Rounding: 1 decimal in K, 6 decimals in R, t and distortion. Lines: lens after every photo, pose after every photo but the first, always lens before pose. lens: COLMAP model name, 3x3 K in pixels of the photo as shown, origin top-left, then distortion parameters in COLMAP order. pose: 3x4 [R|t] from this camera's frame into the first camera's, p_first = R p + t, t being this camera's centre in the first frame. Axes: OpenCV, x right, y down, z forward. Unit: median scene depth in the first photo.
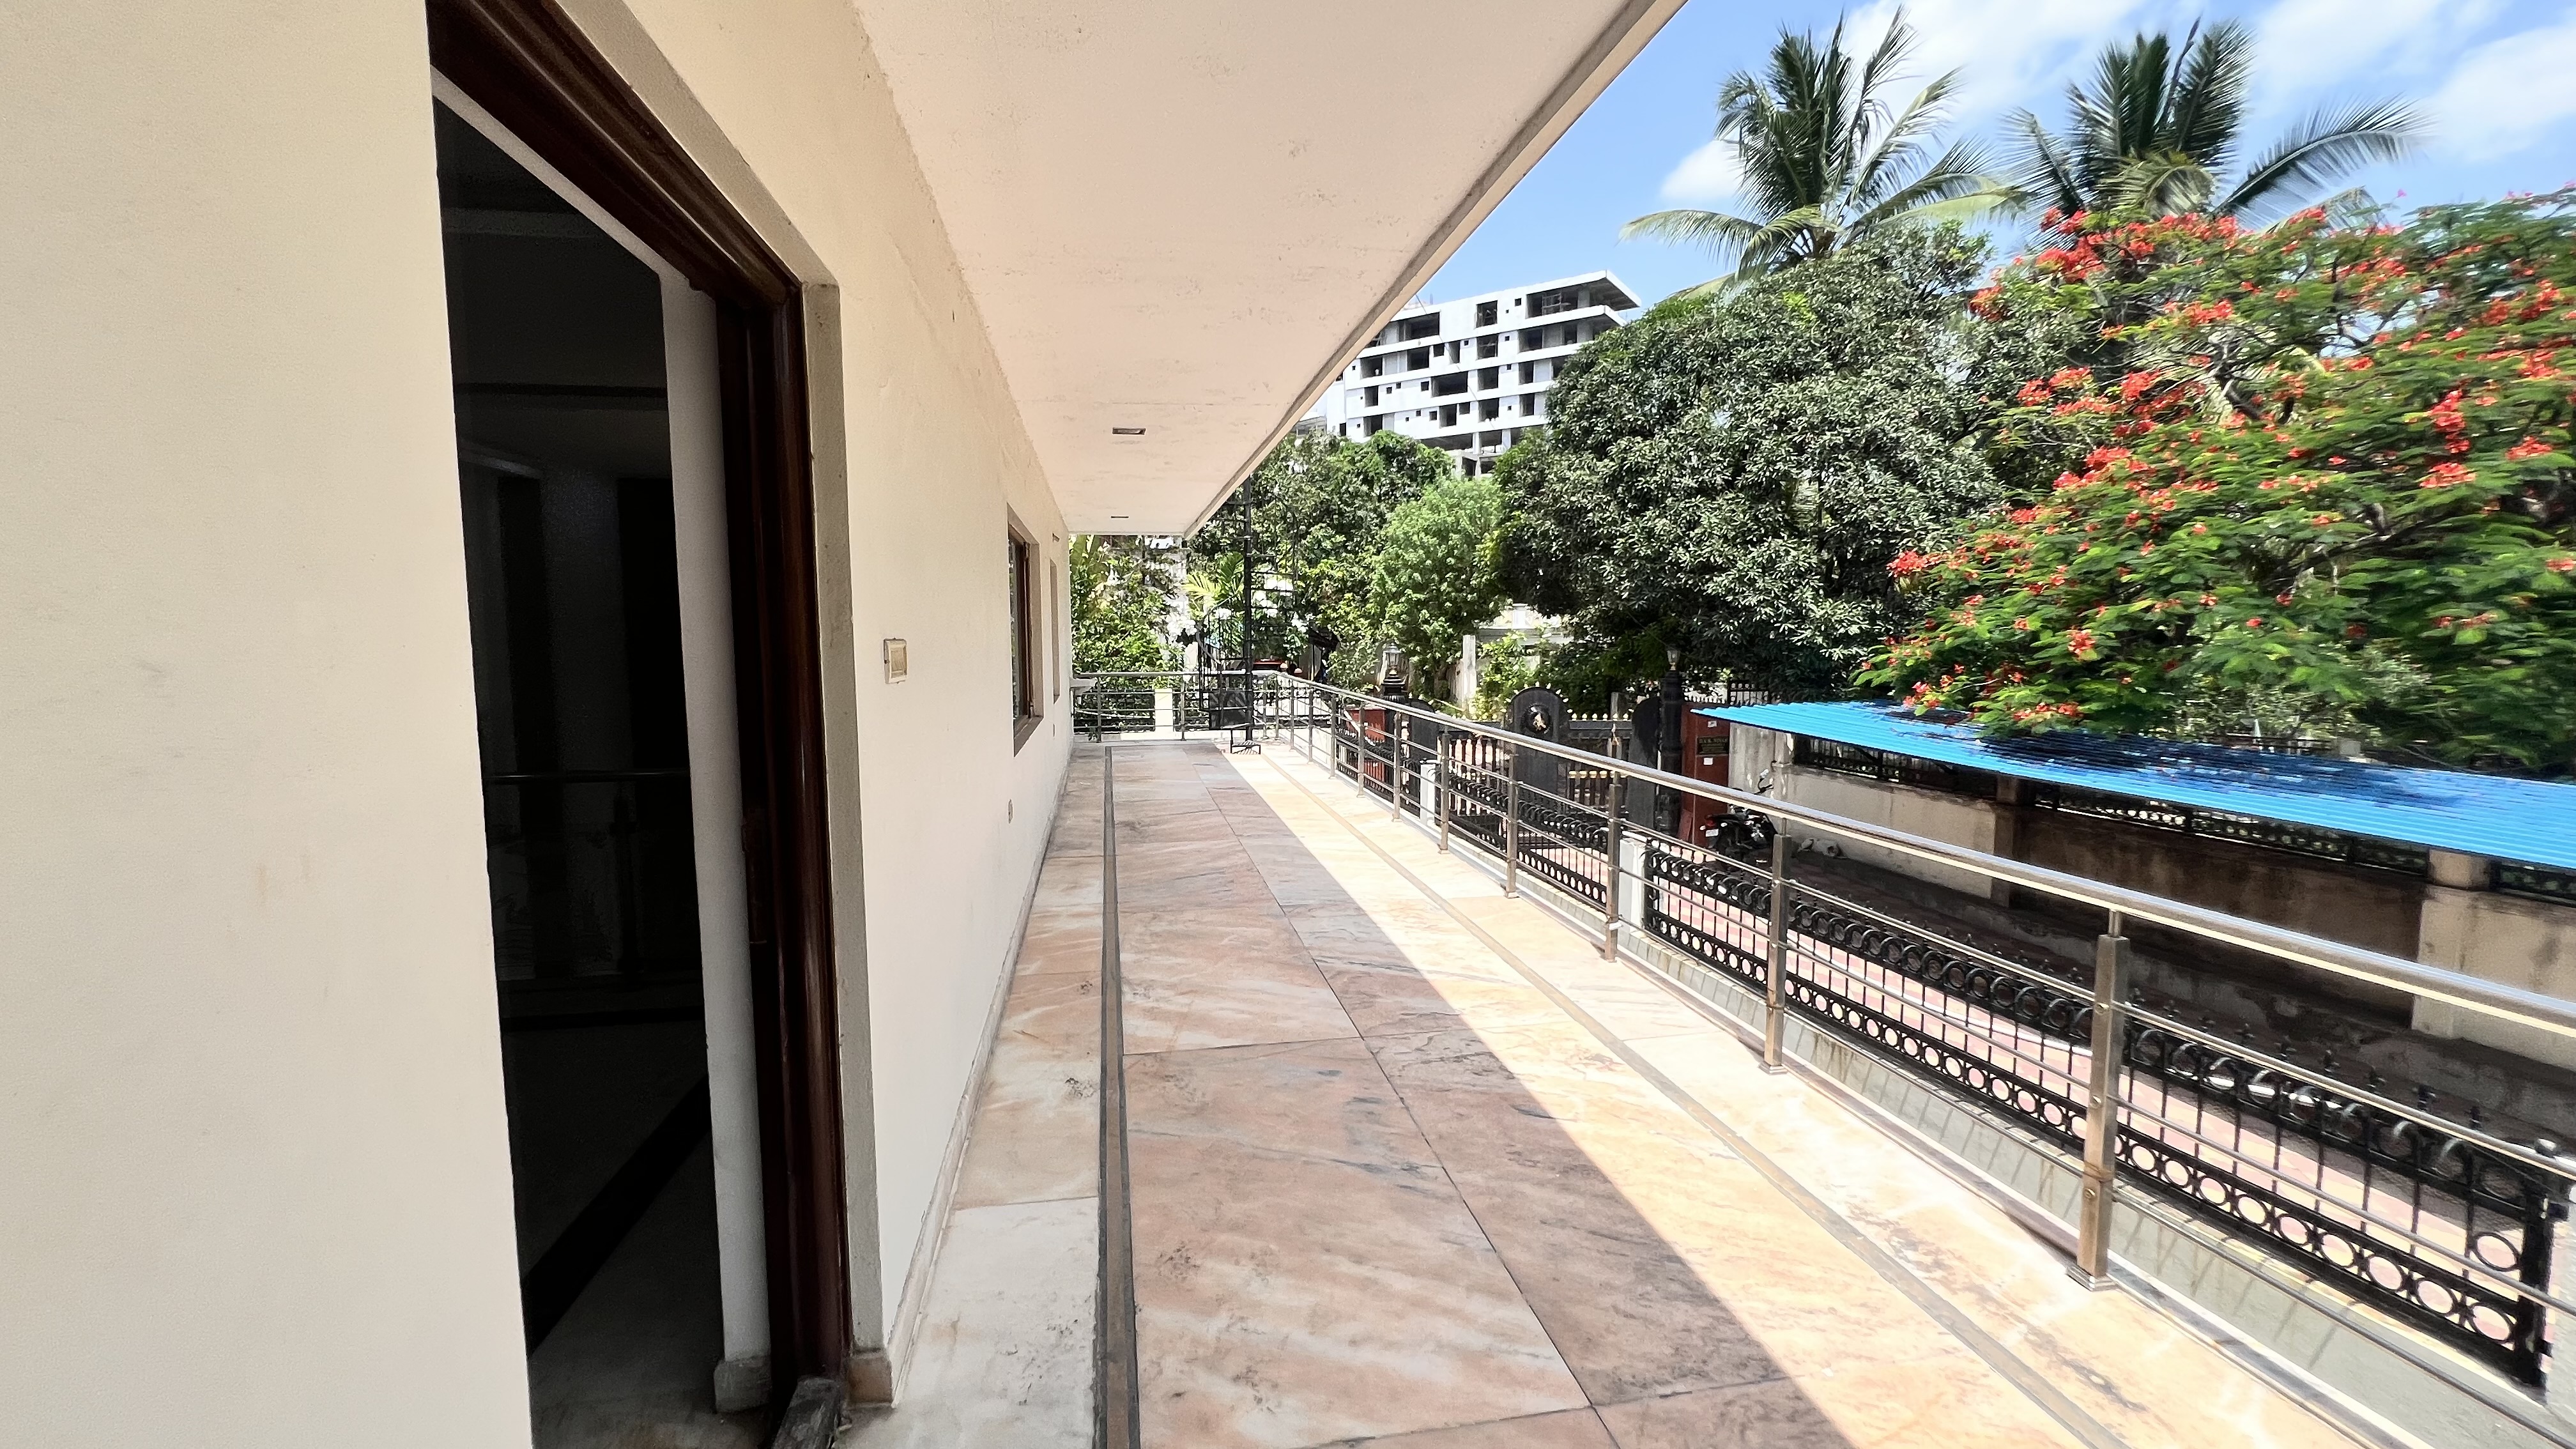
lens RADIAL K [[1027.3, 0, 1283.2], [0, 1027.3, 722.0], [0, 0, 1]] dist [-0.004328, 0.000867]
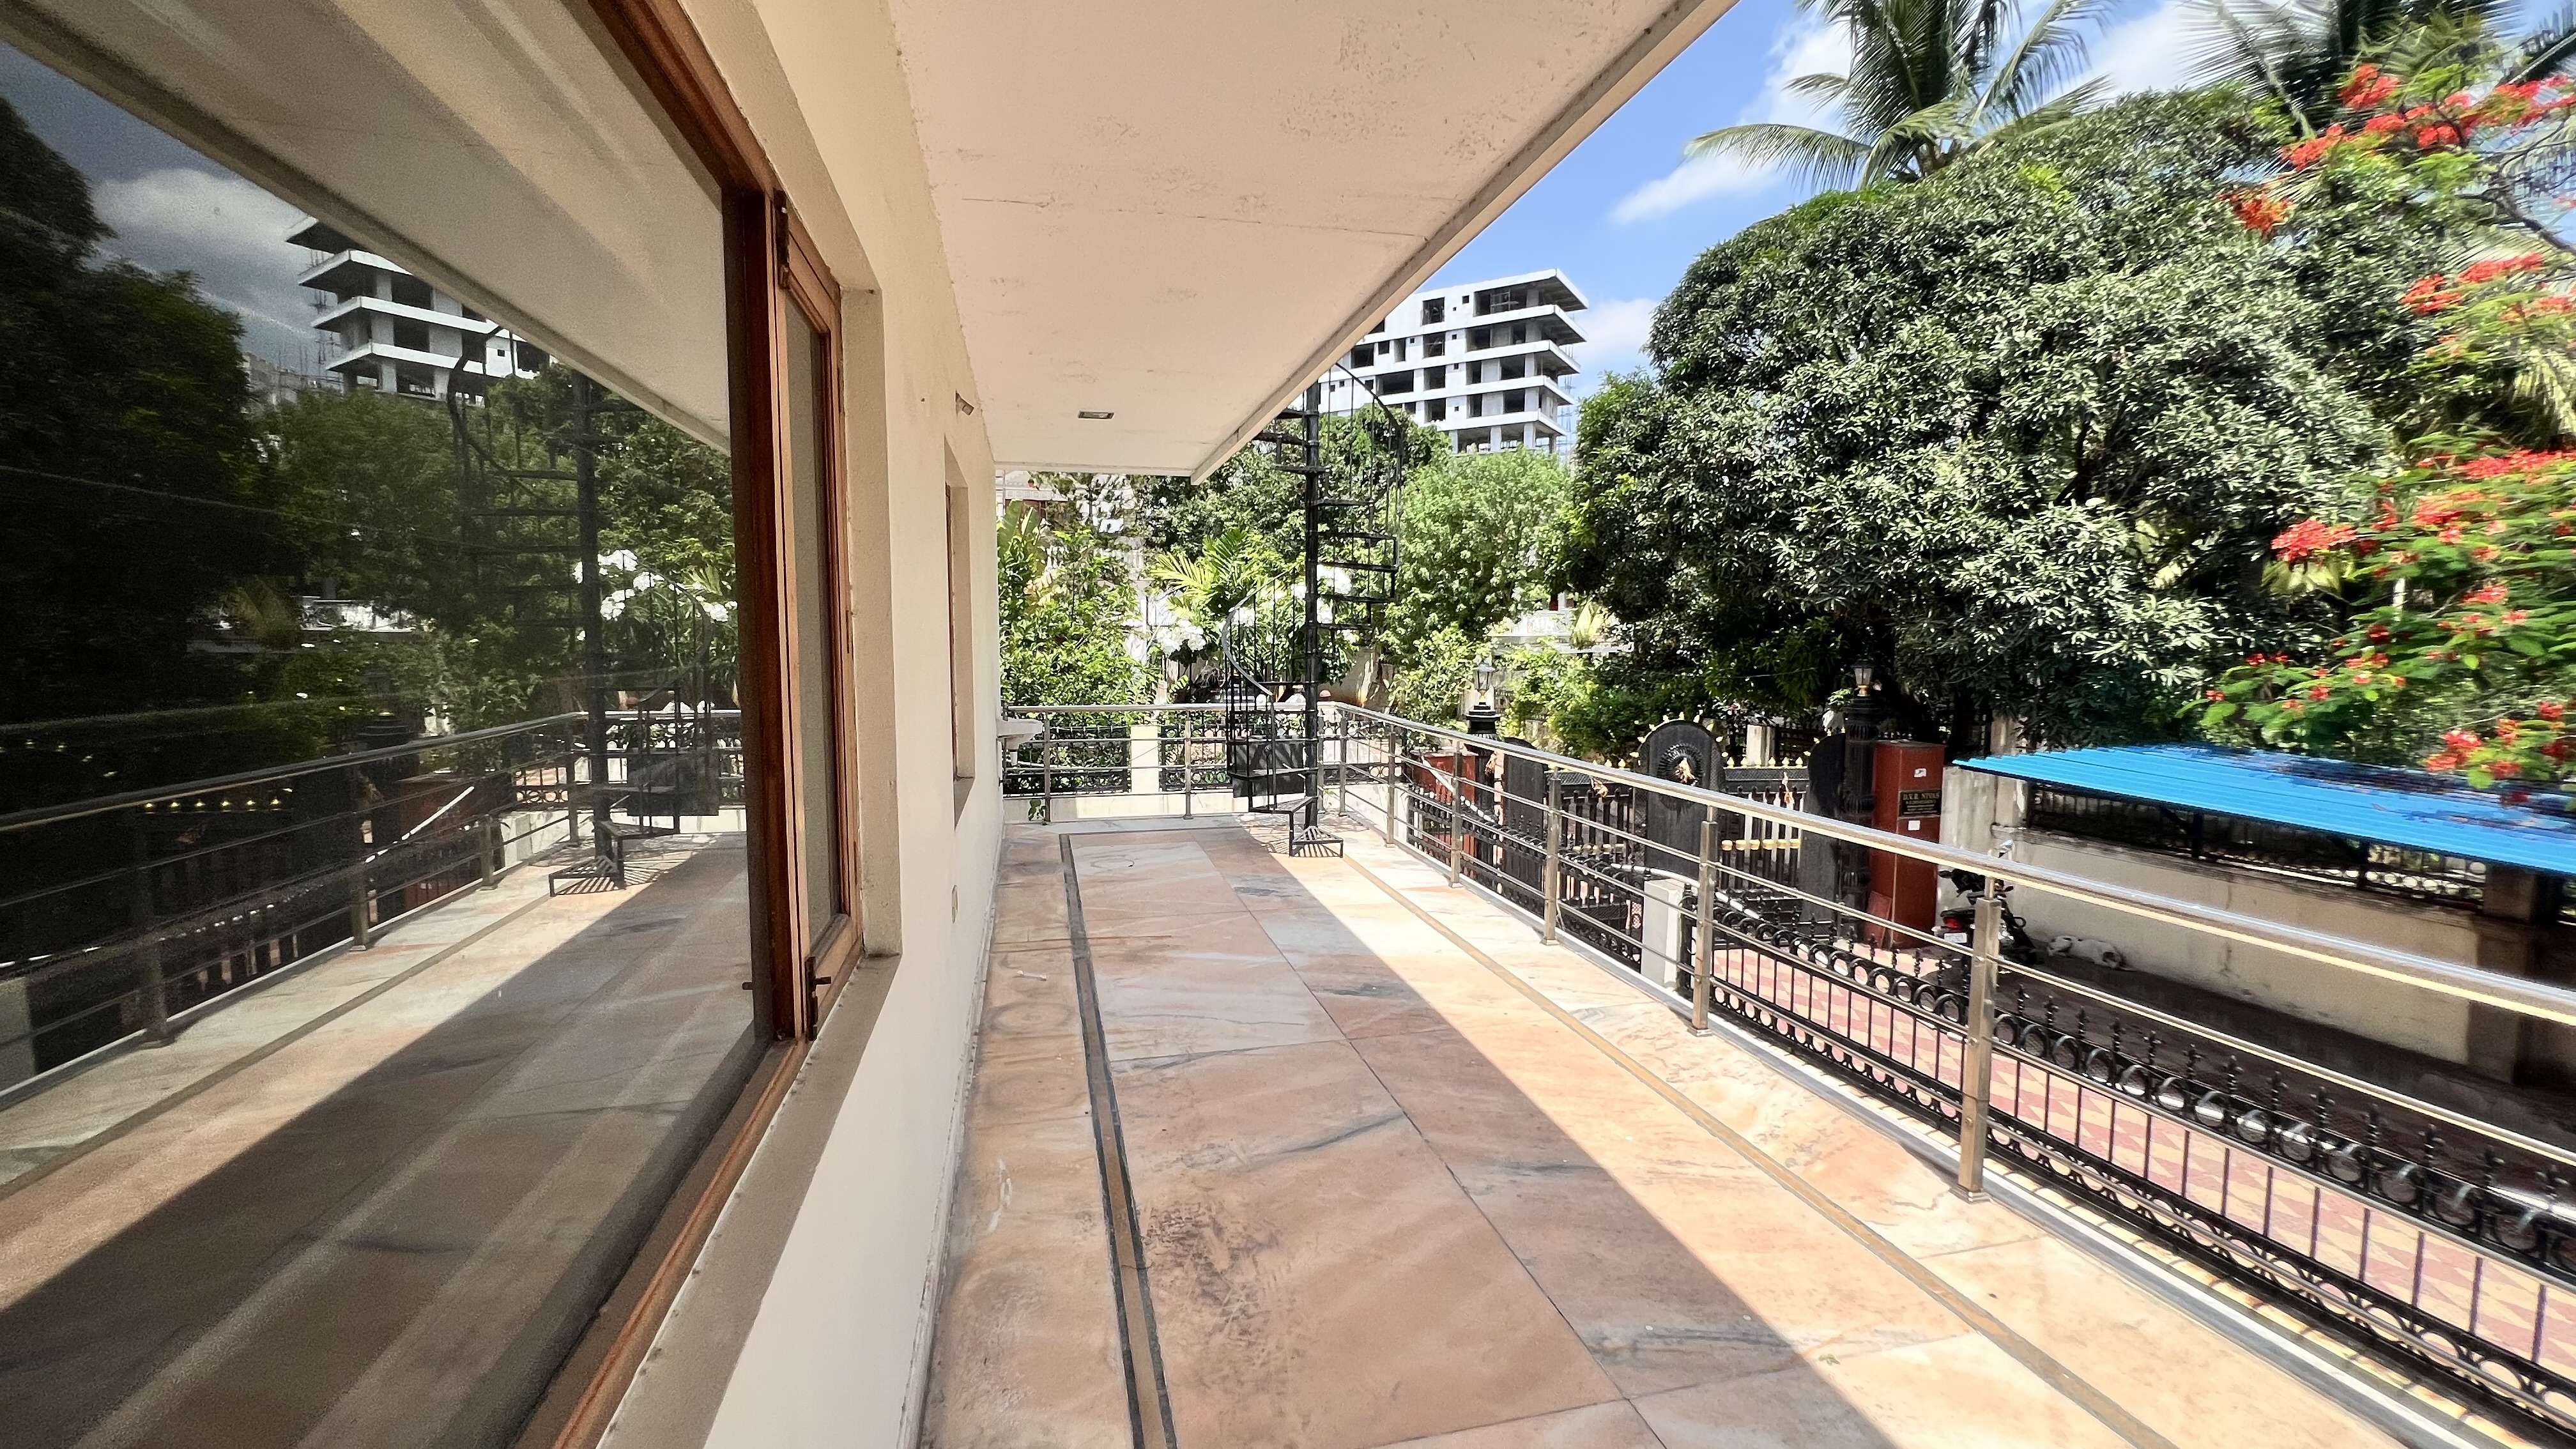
lens RADIAL K [[1027.3, 0, 1283.2], [0, 1027.3, 722.0], [0, 0, 1]] dist [-0.004328, 0.000867]
pose [[0.997534, 0.000927, 0.070182, -0.051633], [-0.000461, 0.999978, -0.006648, -0.020978], [-0.070187, 0.006600, 0.997512, 0.243963]]
